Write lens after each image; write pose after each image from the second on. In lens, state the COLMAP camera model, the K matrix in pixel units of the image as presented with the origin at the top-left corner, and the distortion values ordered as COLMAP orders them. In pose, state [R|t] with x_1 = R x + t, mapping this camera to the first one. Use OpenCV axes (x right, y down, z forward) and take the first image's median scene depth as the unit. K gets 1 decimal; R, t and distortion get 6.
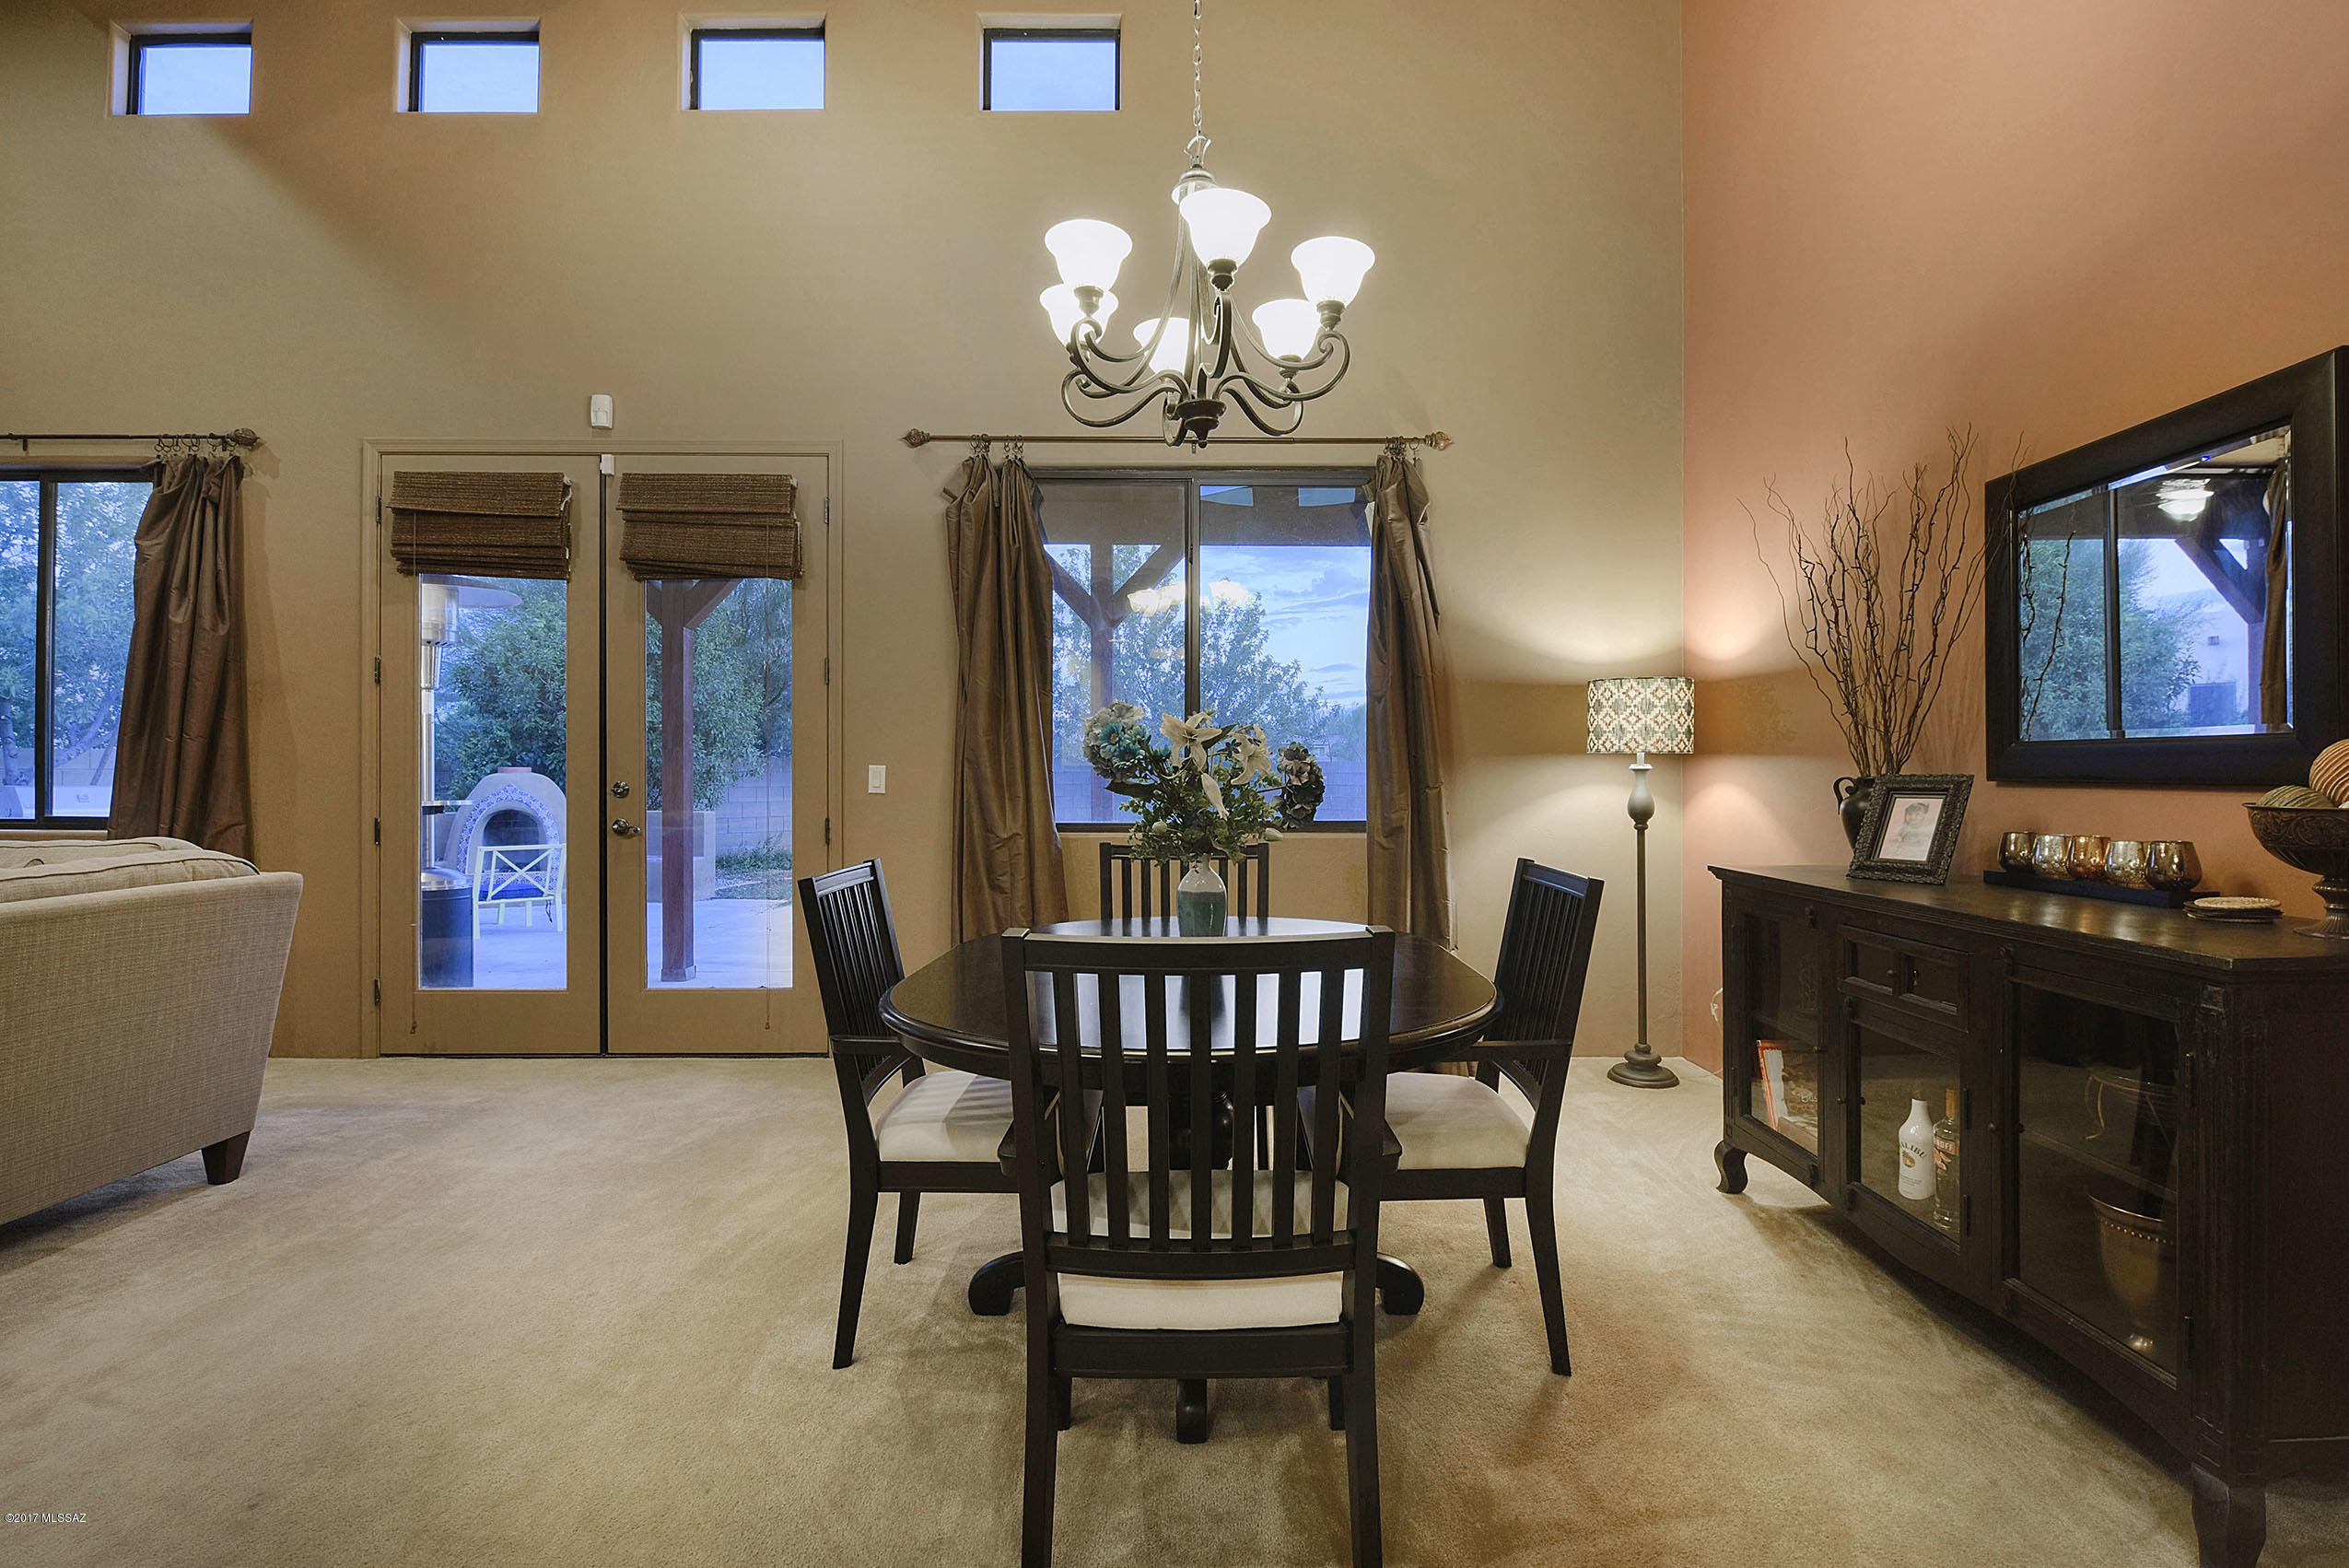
lens RADIAL K [[1063.5, 0, 1173.2], [0, 1063.5, 768.0], [0, 0, 1]] dist [-0.005656, -0.007892]
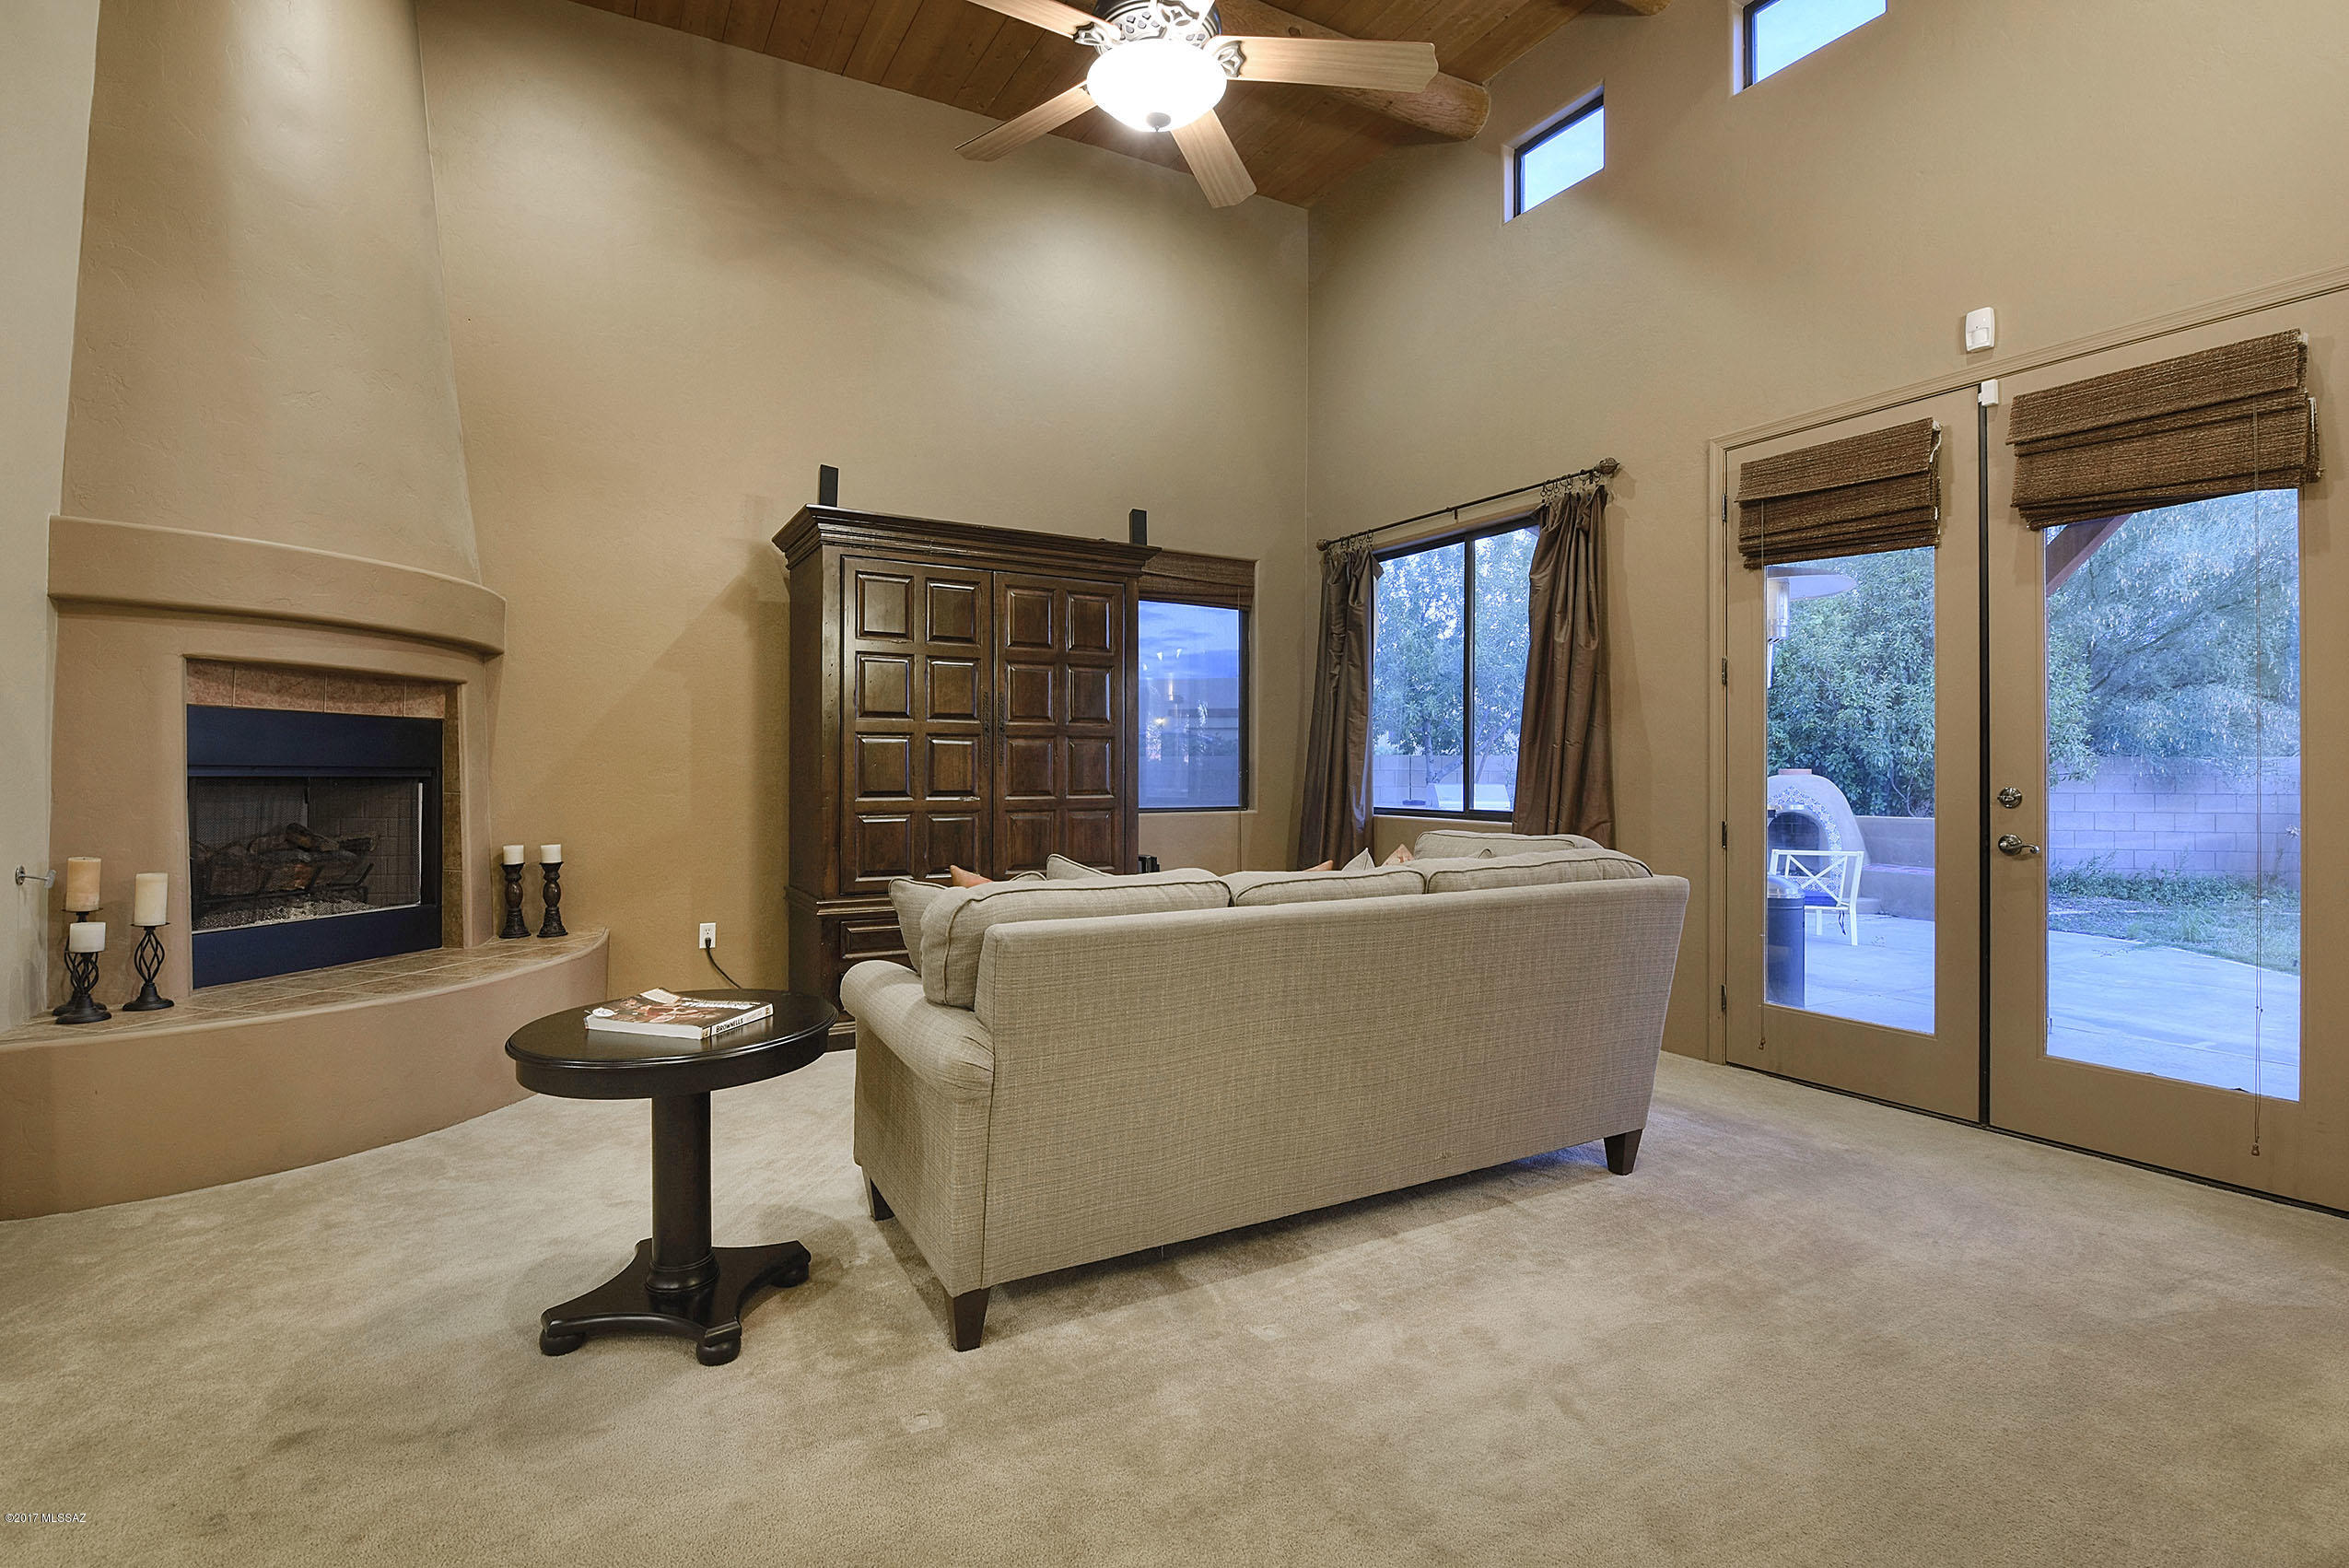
lens RADIAL K [[1054.2, 0, 1221.3], [0, 1054.2, 771.2], [0, 0, 1]] dist [-0.001840, -0.011458]
pose [[0.523415, 0.000788, -0.852078, -0.165266], [0.000961, 0.999998, 0.001515, -0.001316], [0.852078, -0.001612, 0.523413, 0.089980]]
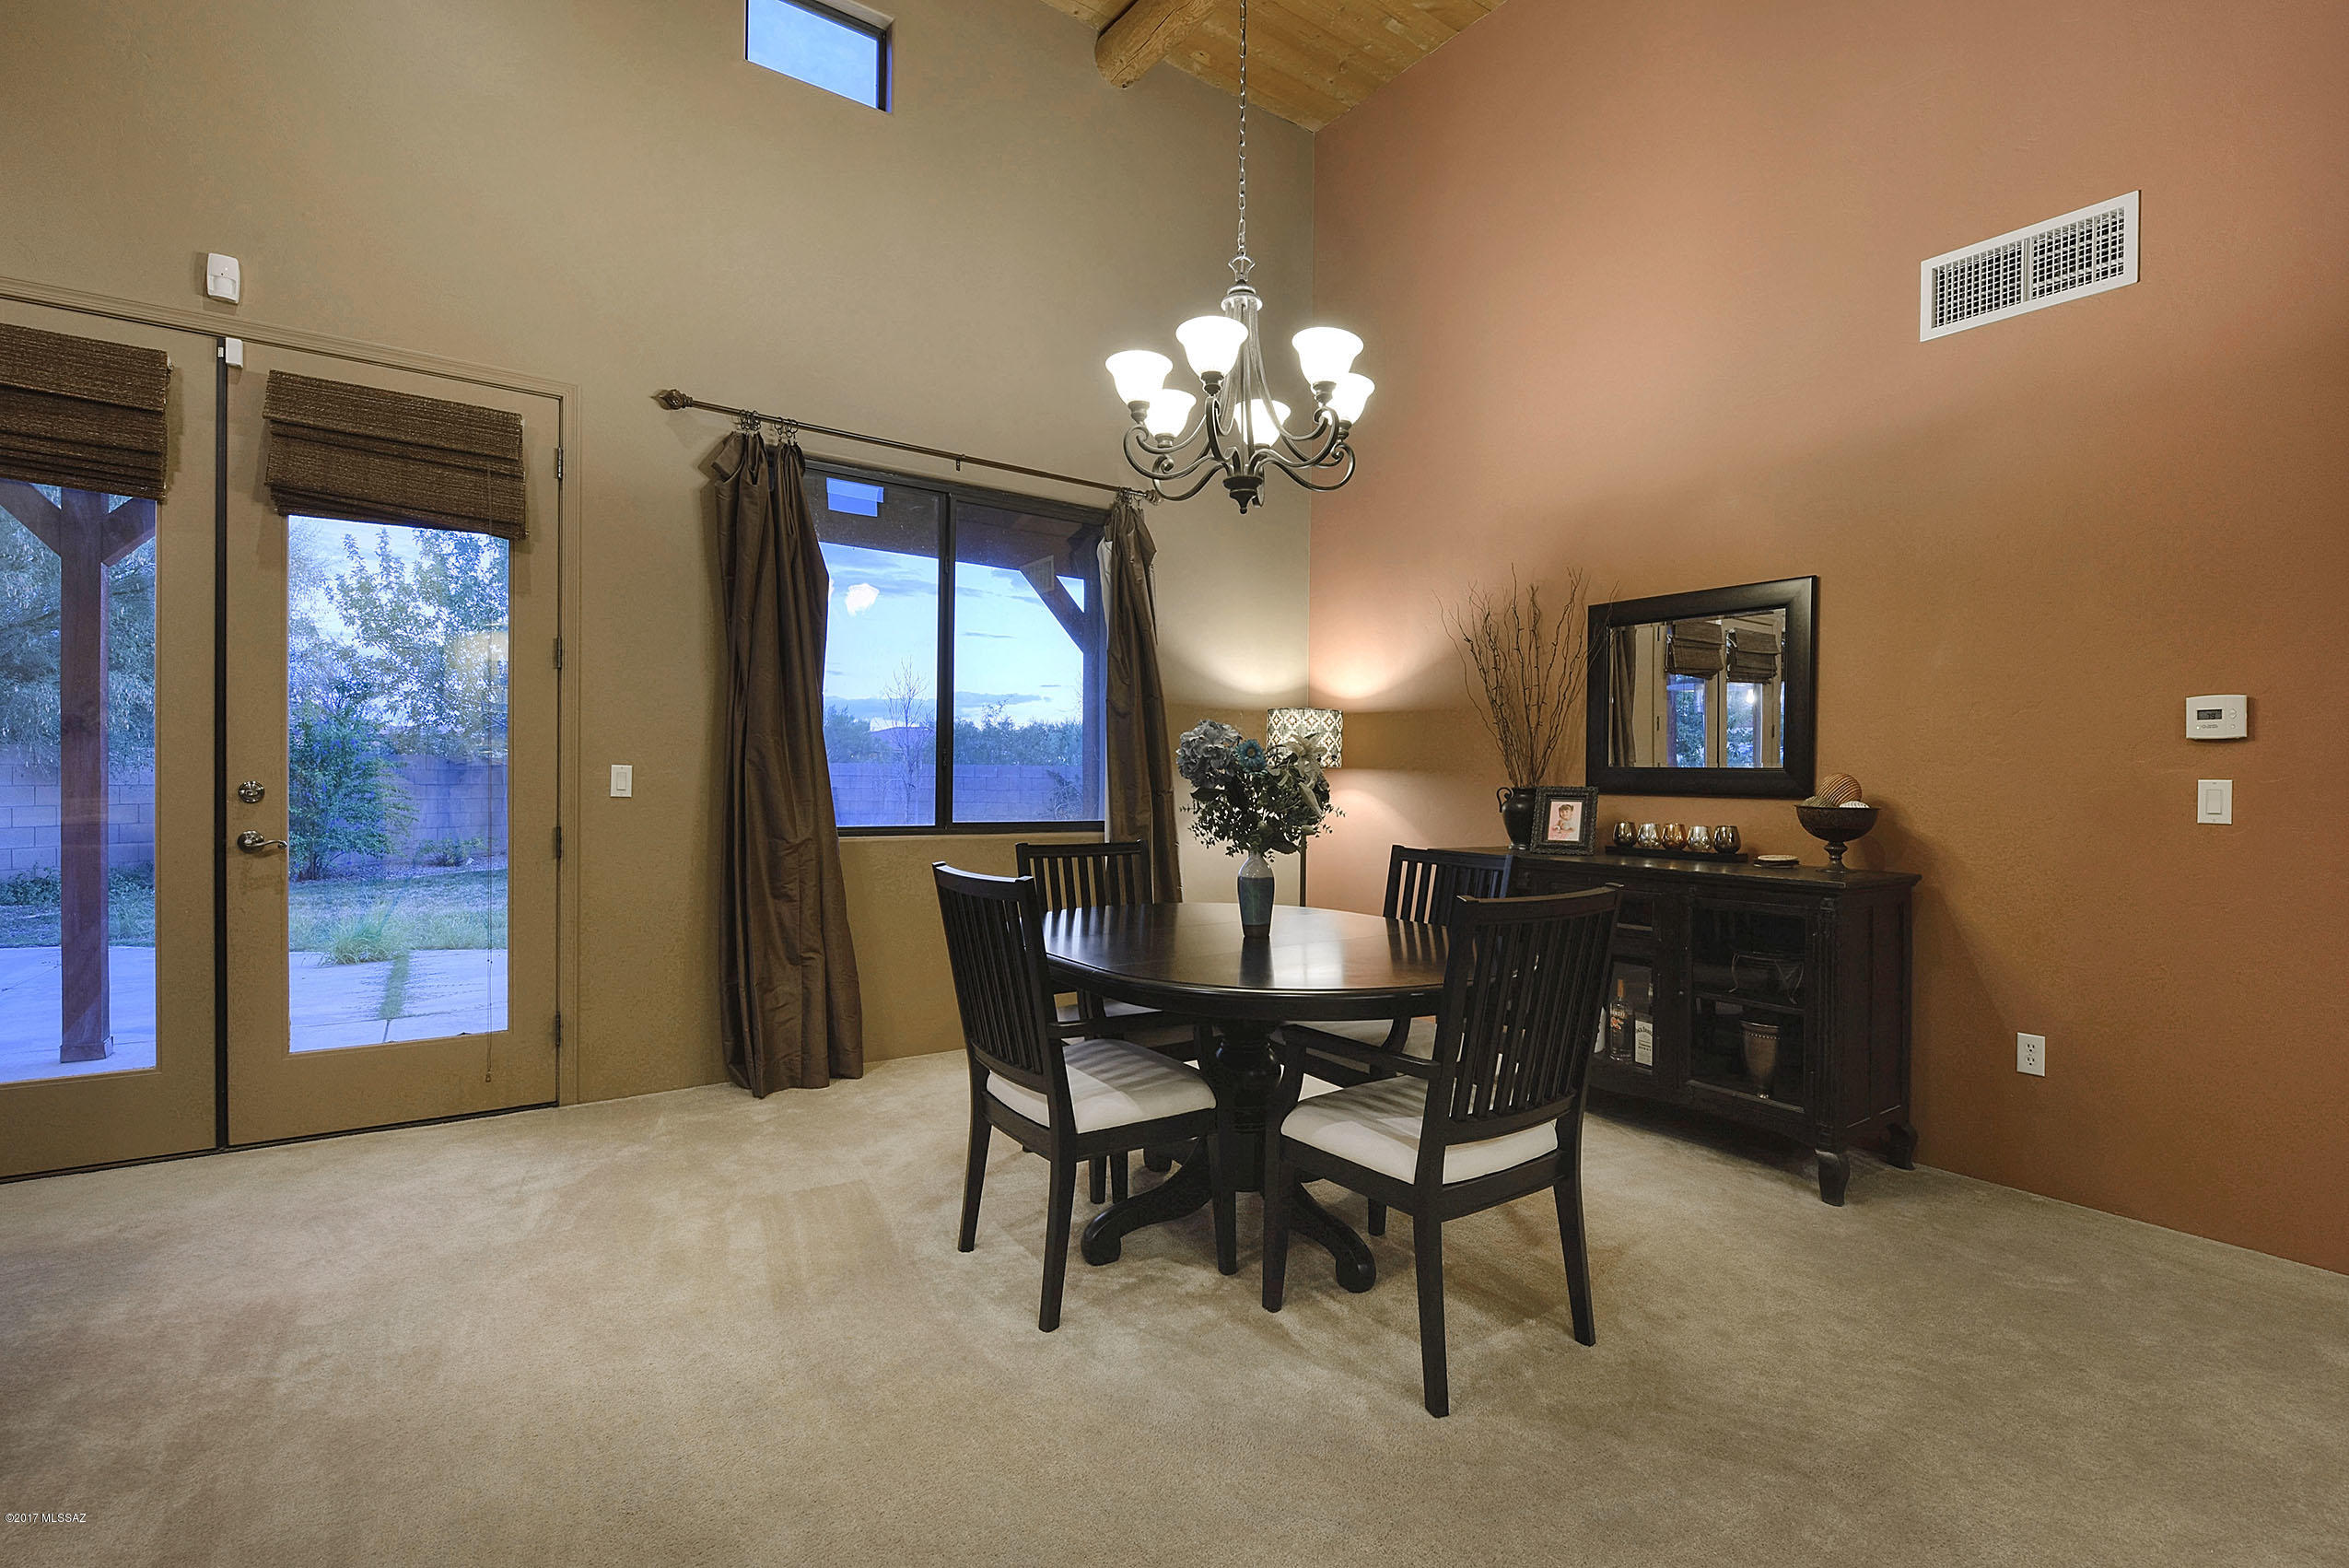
lens RADIAL K [[1072.7, 0, 1150.3], [0, 1072.7, 786.6], [0, 0, 1]] dist [0.002263, -0.013647]
pose [[0.827233, 0.005796, 0.561829, -0.428849], [-0.015007, 0.999818, 0.011783, -0.001901], [-0.561658, -0.018179, 0.827170, 0.023871]]
